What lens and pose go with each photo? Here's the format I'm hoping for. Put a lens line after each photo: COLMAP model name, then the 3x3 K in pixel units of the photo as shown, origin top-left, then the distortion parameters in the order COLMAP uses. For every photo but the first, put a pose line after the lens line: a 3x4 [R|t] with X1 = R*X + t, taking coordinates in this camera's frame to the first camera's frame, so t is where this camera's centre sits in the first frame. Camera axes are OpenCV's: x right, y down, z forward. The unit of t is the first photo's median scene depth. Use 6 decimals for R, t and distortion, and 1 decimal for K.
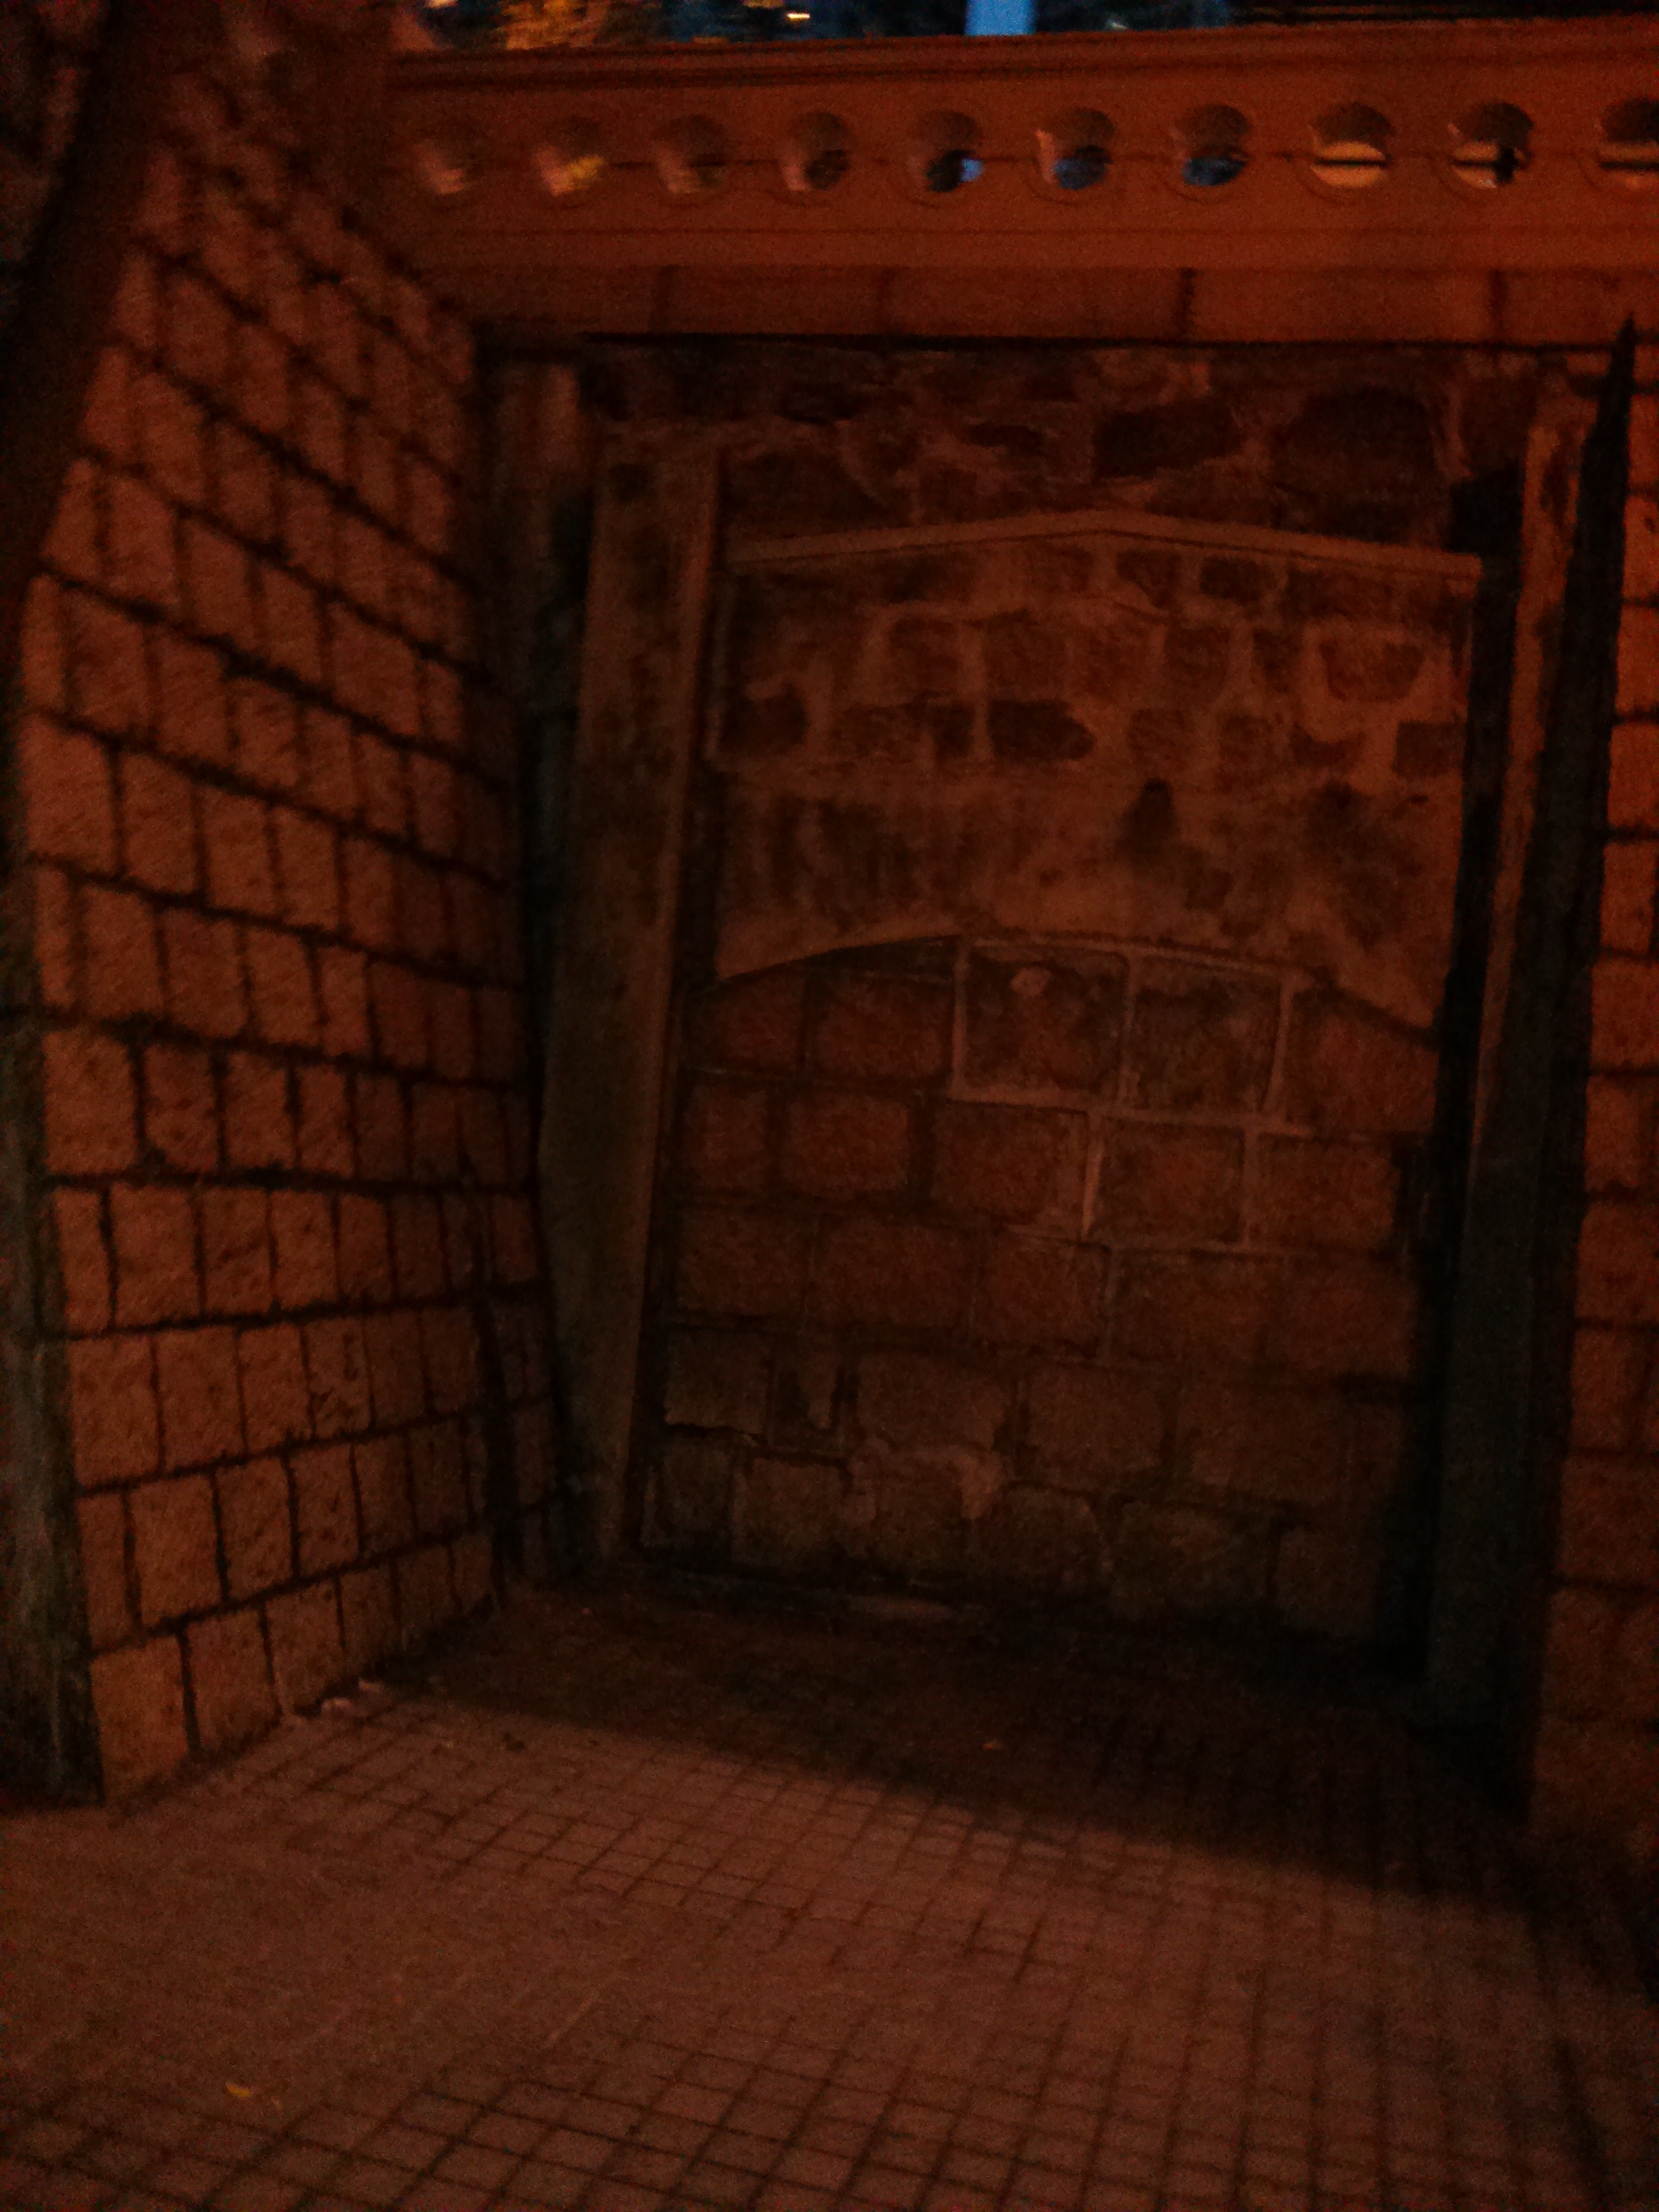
lens RADIAL K [[1968.2, 0, 820.4], [0, 1968.2, 1100.0], [0, 0, 1]] dist [0.076019, -0.303204]
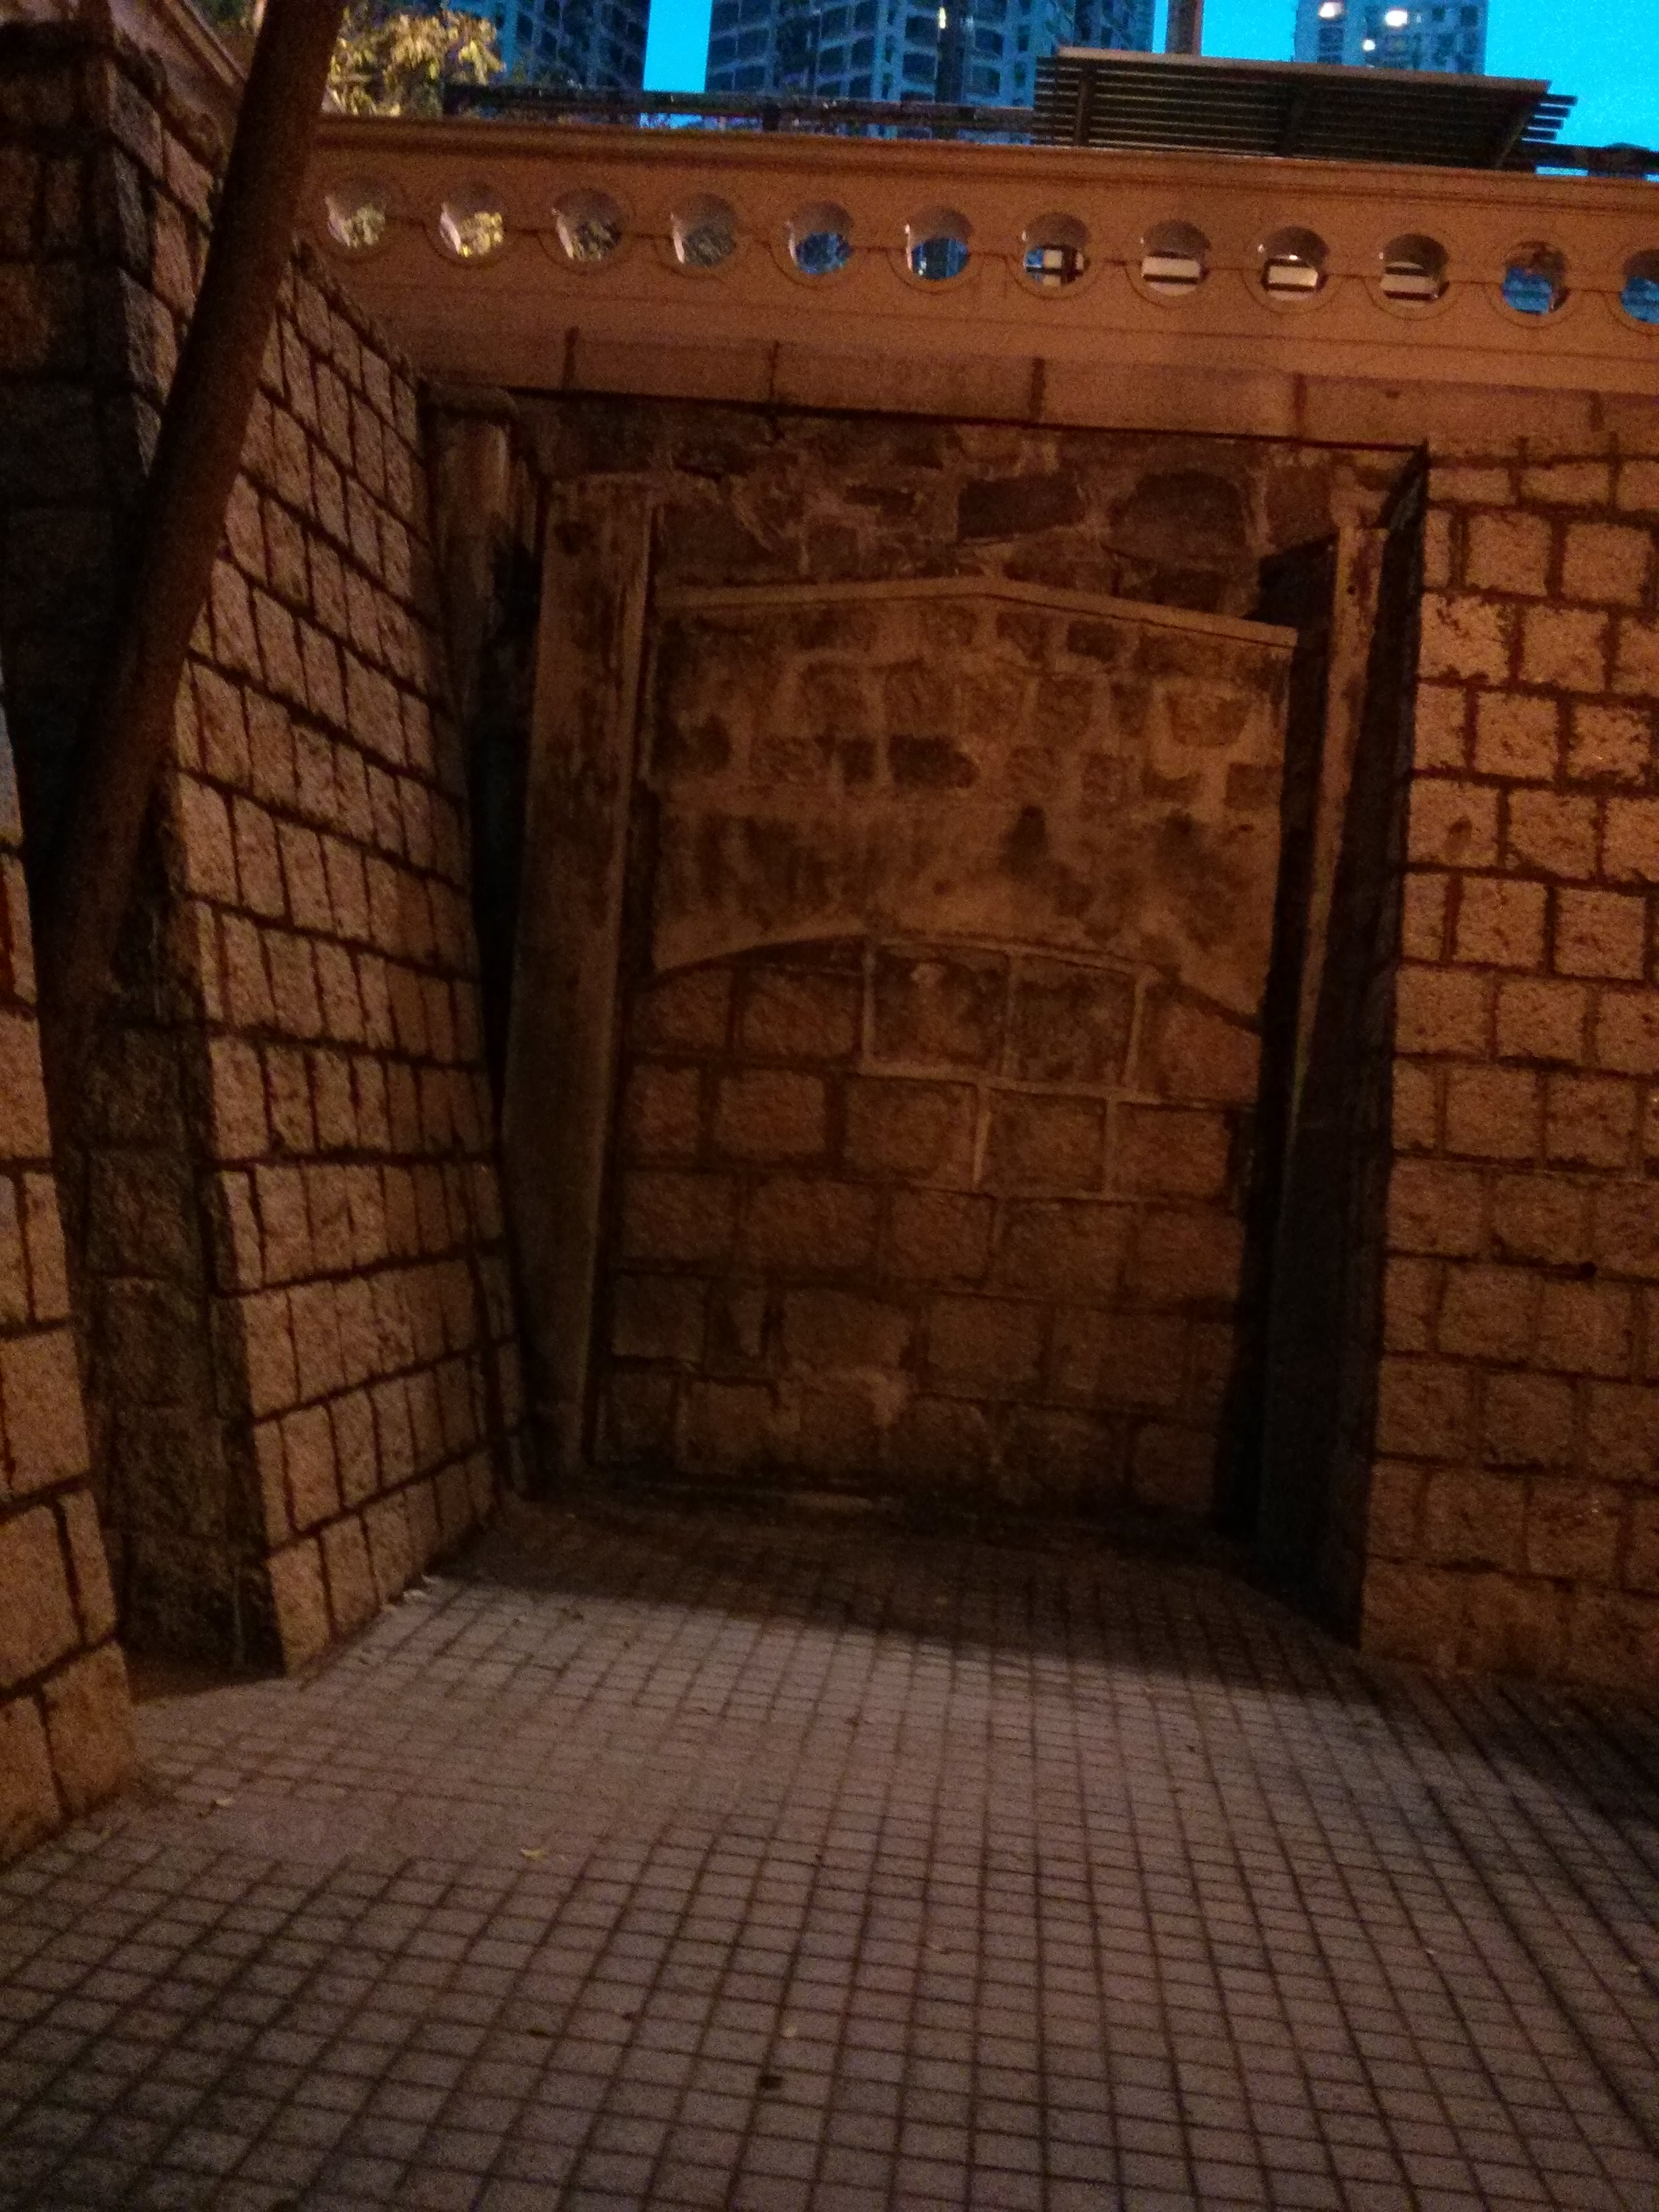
lens RADIAL K [[1890.8, 0, 846.5], [0, 1890.8, 1100.9], [0, 0, 1]] dist [0.055396, -0.226713]
pose [[0.989192, -0.011753, 0.146153, -0.111698], [0.007616, 0.999555, 0.028835, -0.017998], [-0.146427, -0.027410, 0.988842, -0.125390]]
